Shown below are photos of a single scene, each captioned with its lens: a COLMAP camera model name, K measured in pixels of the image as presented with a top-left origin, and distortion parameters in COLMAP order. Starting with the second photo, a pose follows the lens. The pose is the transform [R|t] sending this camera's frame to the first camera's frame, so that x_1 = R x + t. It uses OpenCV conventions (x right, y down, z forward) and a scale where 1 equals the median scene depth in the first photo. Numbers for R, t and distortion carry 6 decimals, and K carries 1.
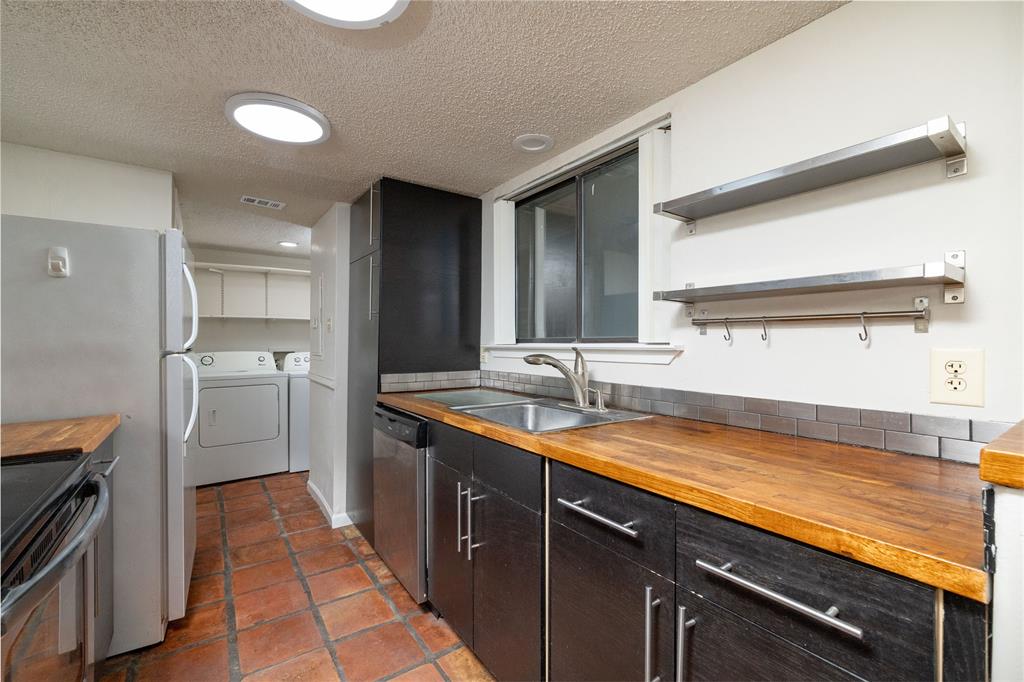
lens RADIAL K [[437.9, 0, 510.8], [0, 437.9, 343.2], [0, 0, 1]] dist [-0.002116, 0.000631]
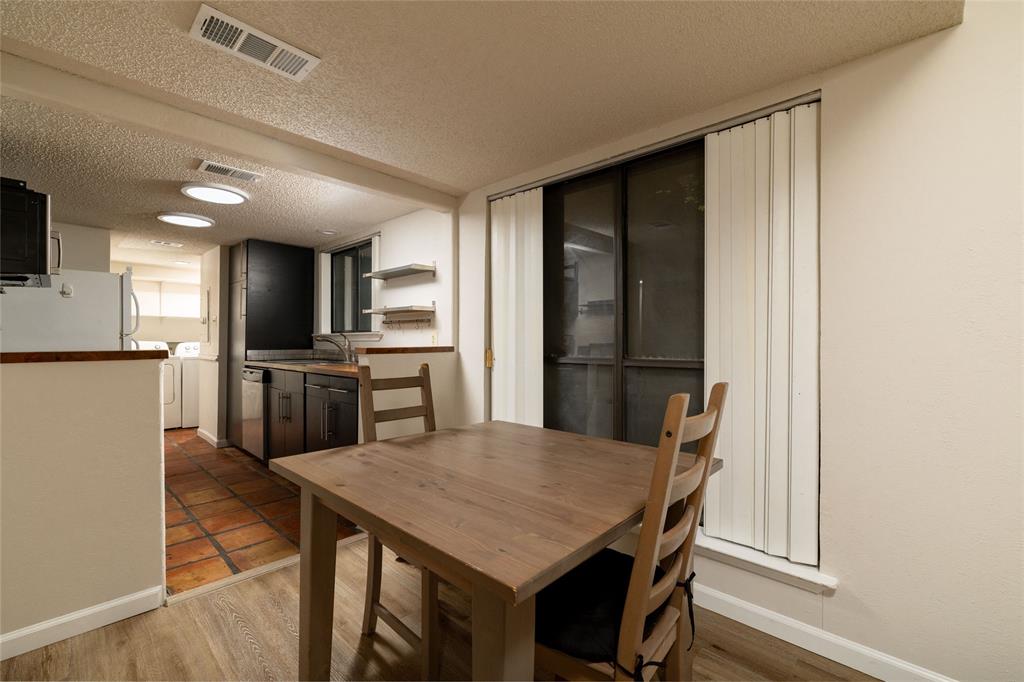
lens RADIAL K [[437.9, 0, 507.5], [0, 437.9, 343.7], [0, 0, 1]] dist [-0.002116, 0.000631]
pose [[0.980980, 0.002412, 0.194093, 0.510684], [-0.003087, 0.999990, 0.003178, 0.047952], [-0.194083, -0.003717, 0.980978, -1.223458]]
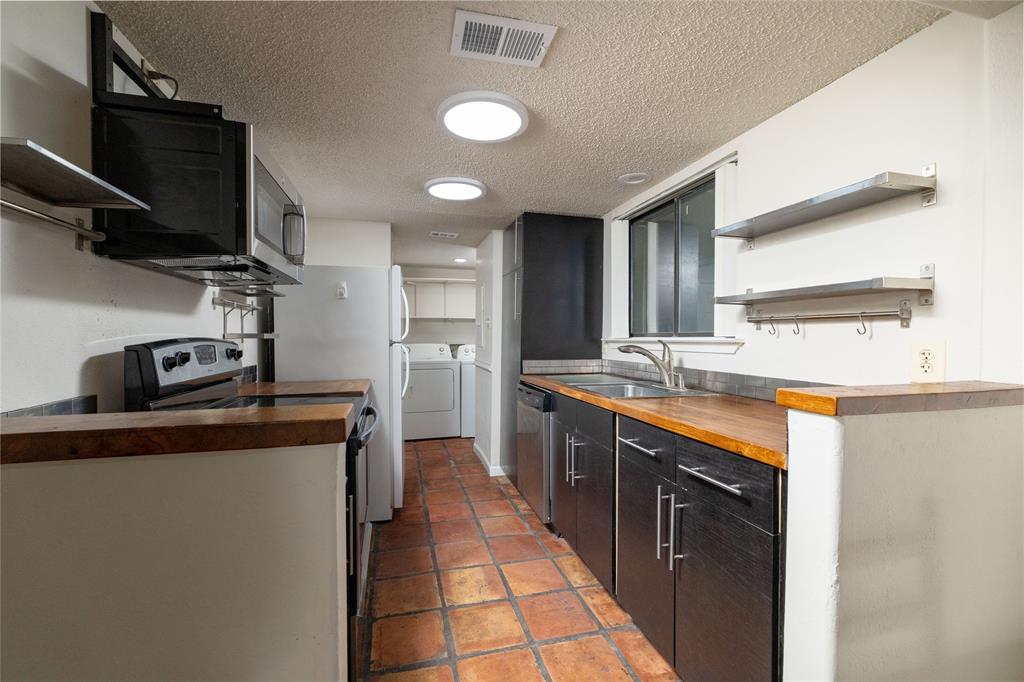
lens RADIAL K [[437.9, 0, 510.7], [0, 437.9, 343.6], [0, 0, 1]] dist [-0.002116, 0.000631]
pose [[0.937591, 0.005161, -0.347703, 0.174777], [-0.000861, 0.999921, 0.012521, 0.004041], [0.347740, -0.011440, 0.937521, -0.347674]]
